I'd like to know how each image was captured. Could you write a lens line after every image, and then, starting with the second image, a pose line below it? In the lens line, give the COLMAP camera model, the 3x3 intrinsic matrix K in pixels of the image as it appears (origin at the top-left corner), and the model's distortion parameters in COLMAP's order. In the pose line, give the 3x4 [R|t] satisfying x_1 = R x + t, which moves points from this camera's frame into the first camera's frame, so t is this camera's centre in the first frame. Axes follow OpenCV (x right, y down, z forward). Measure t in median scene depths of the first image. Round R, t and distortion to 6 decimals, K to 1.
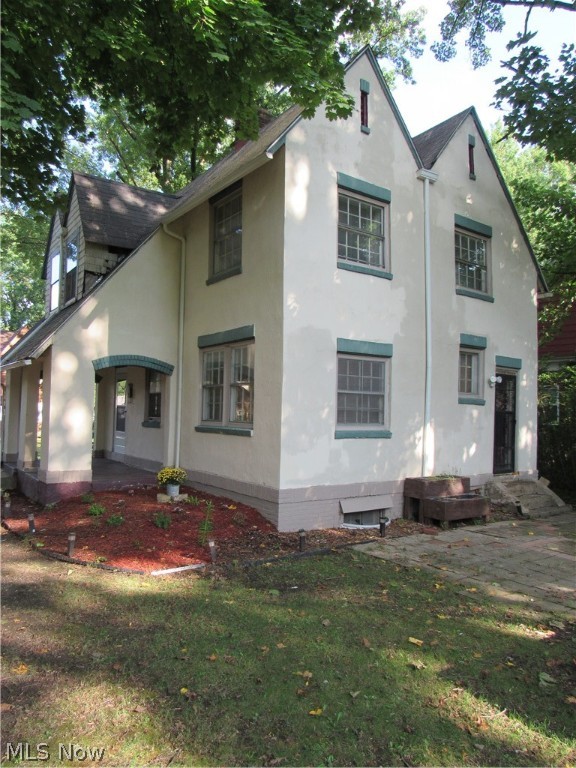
lens RADIAL K [[542.9, 0, 286.2], [0, 542.9, 375.0], [0, 0, 1]] dist [-0.026151, 0.008544]
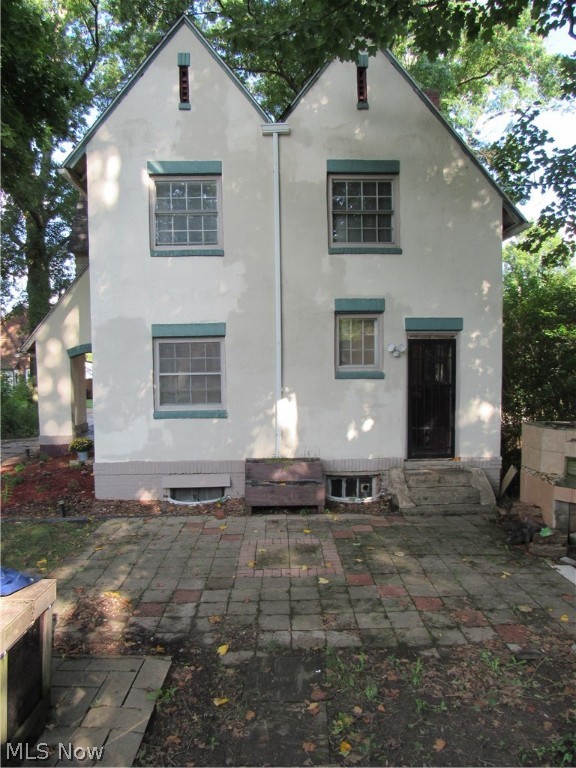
lens RADIAL K [[542.9, 0, 286.2], [0, 542.9, 375.0], [0, 0, 1]] dist [-0.026151, 0.008544]
pose [[0.835753, -0.017436, -0.548828, 0.820881], [0.069403, 0.994834, 0.074080, -0.027913], [0.544701, -0.100003, 0.832646, 0.234386]]
